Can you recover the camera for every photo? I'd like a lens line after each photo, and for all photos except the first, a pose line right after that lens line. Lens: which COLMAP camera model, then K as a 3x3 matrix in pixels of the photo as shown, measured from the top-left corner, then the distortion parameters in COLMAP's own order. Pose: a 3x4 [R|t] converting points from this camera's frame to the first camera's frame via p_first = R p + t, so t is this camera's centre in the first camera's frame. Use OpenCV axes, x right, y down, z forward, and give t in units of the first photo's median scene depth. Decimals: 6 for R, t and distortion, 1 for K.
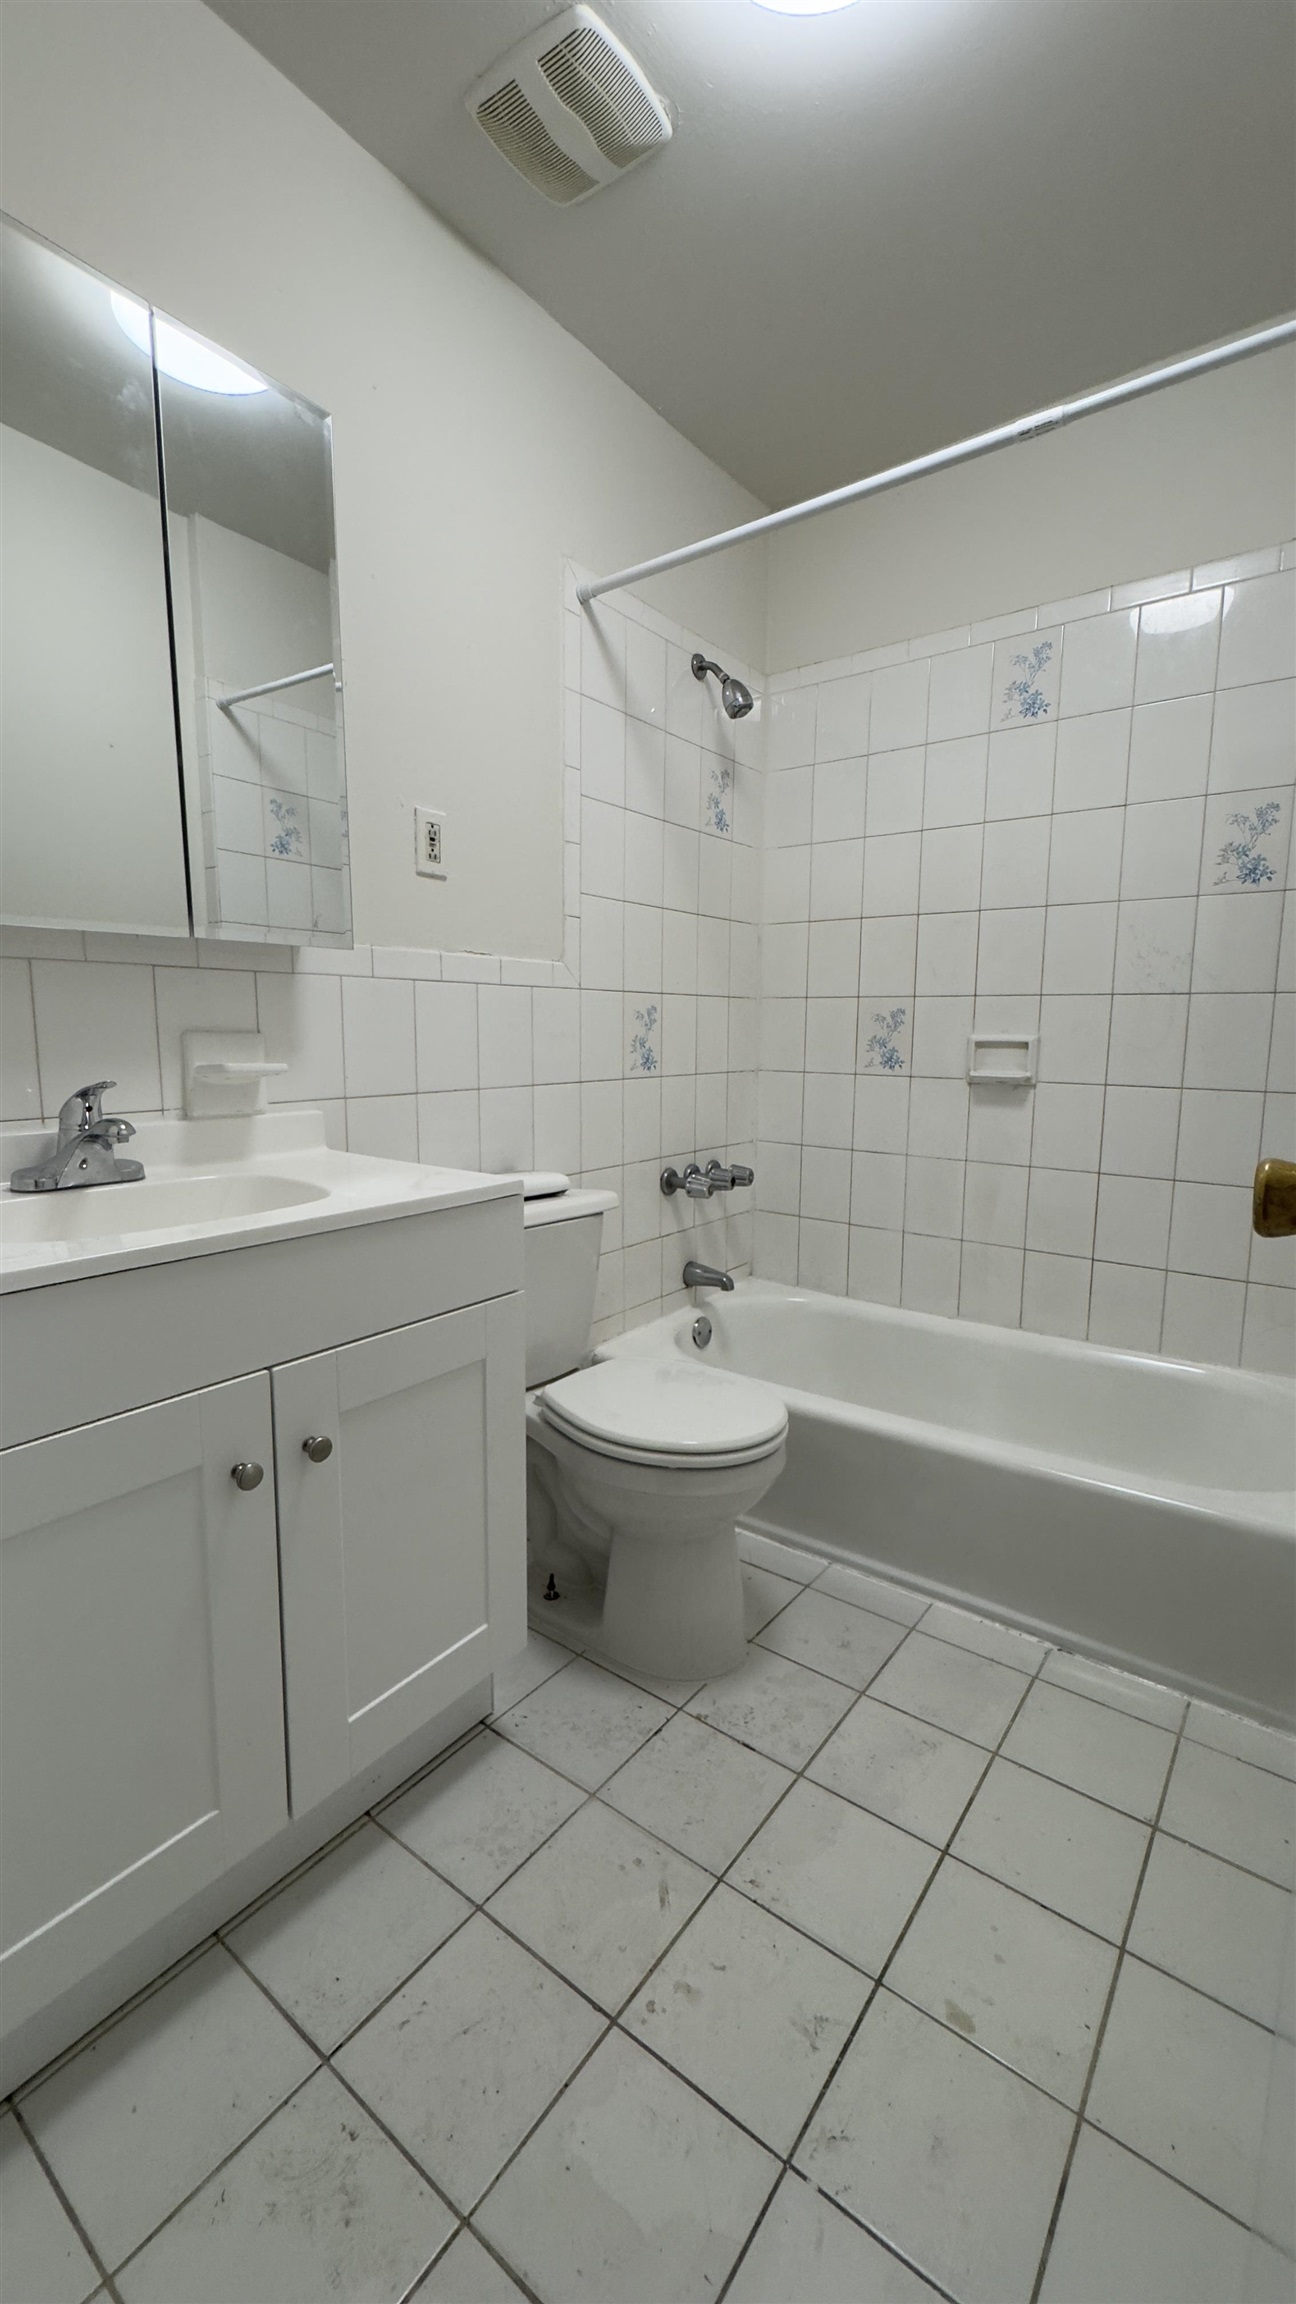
lens RADIAL K [[921.3, 0, 649.9], [0, 921.3, 1149.8], [0, 0, 1]] dist [-0.004948, 0.001012]
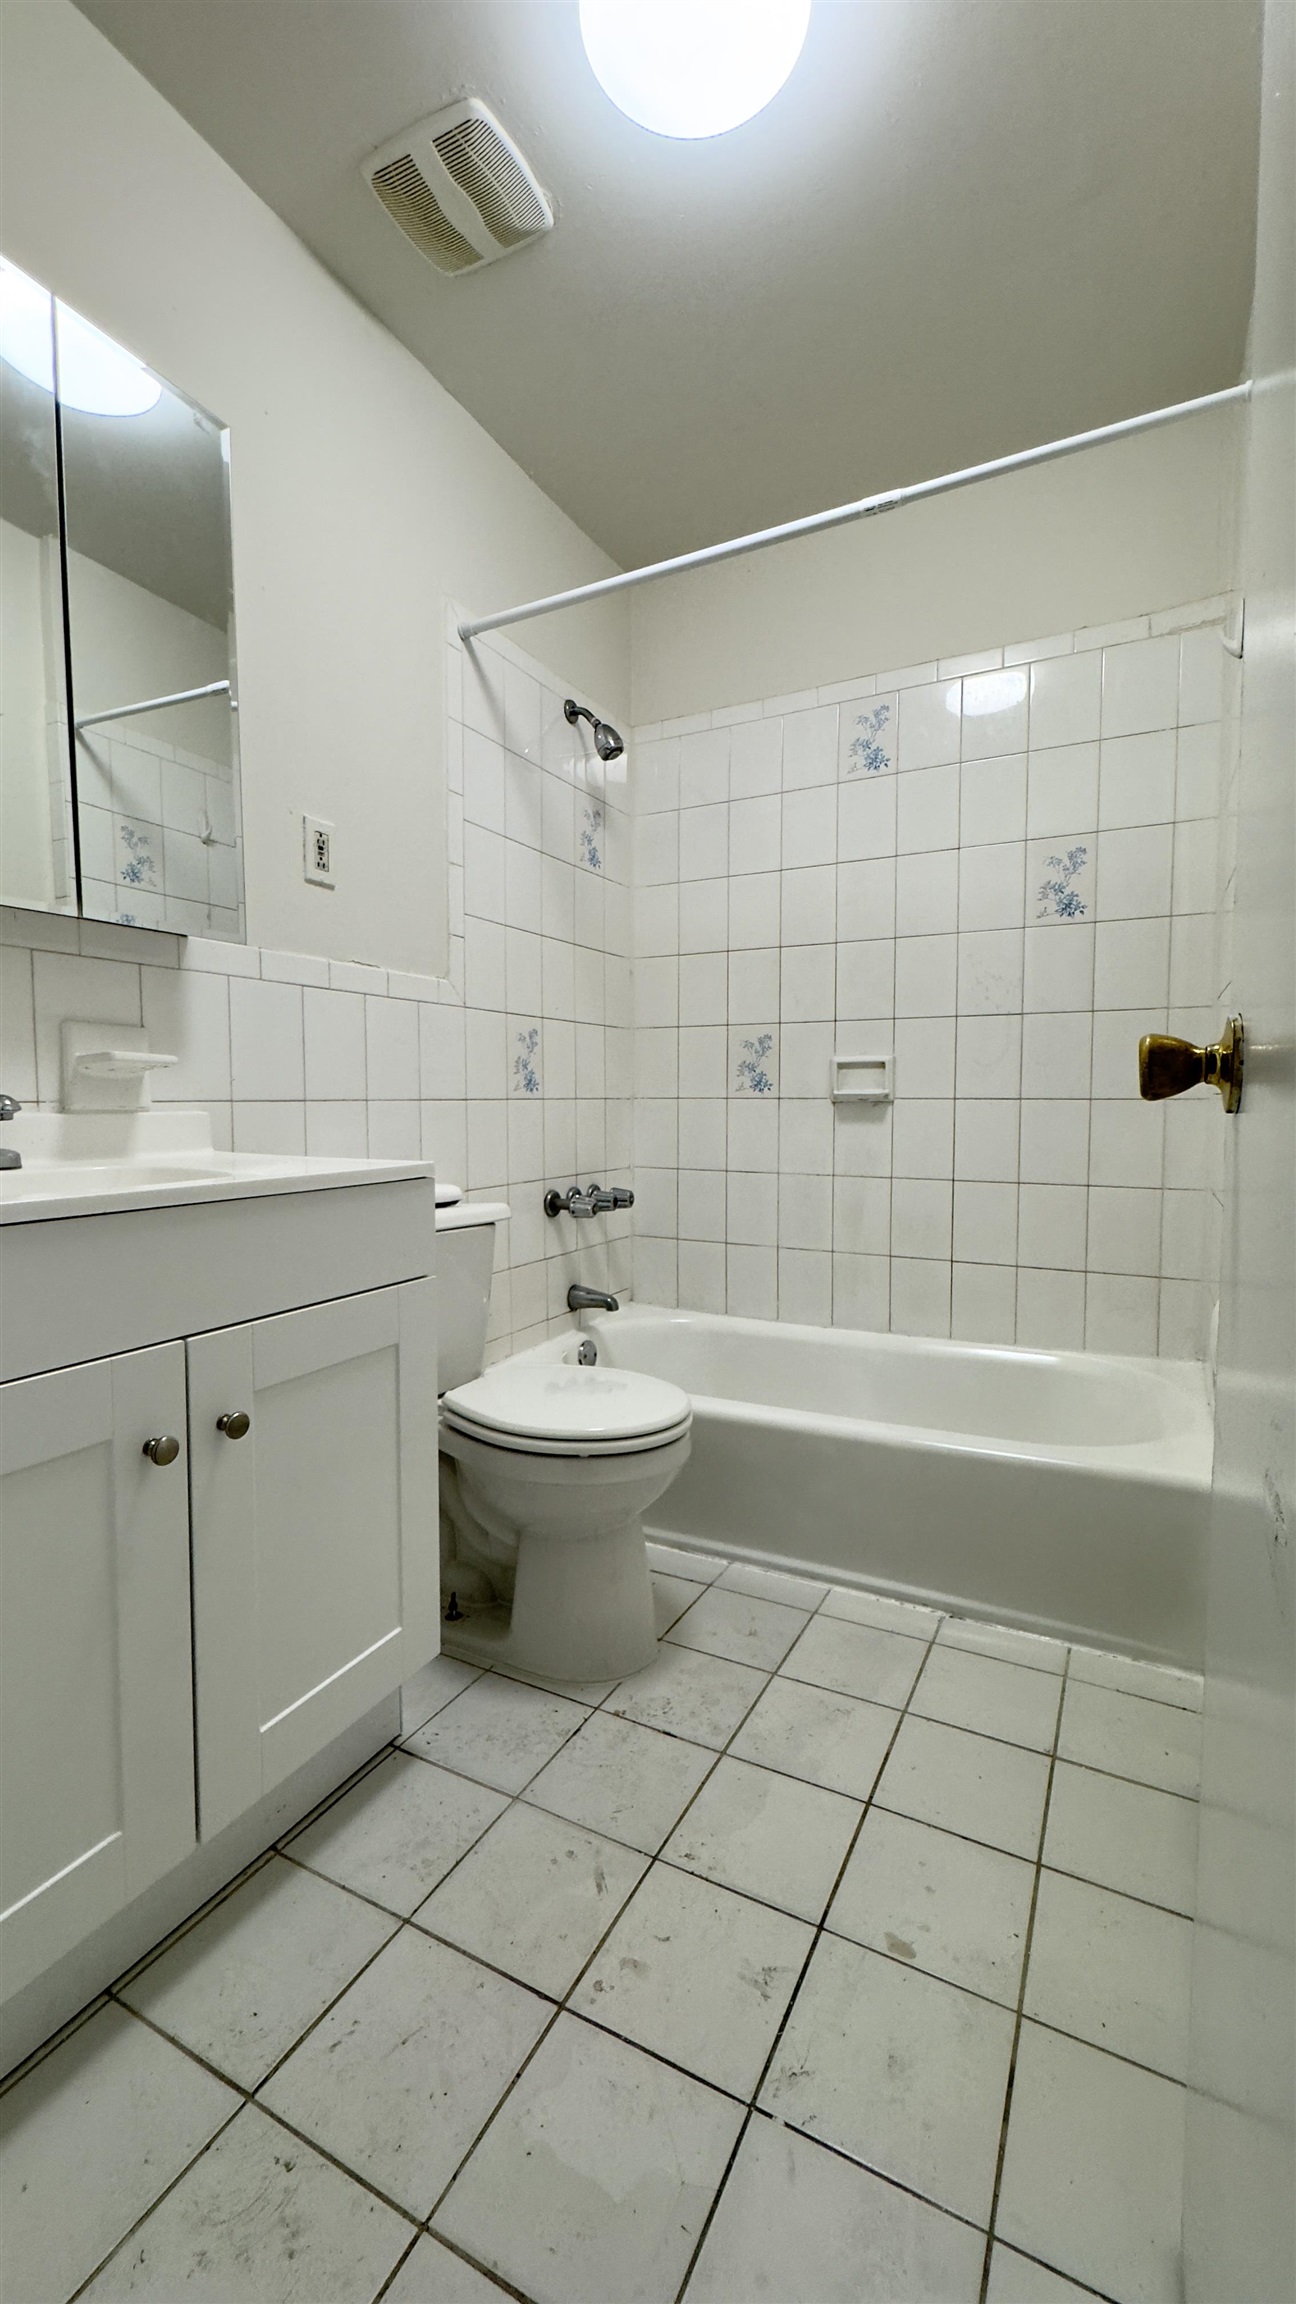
lens RADIAL K [[924.7, 0, 648.0], [0, 924.7, 1152.0], [0, 0, 1]] dist [-0.000986, -0.000093]
pose [[0.986548, -0.017541, 0.162529, -0.060567], [0.029816, 0.996857, -0.073392, 0.085924], [-0.160731, 0.077251, 0.983971, -0.024543]]
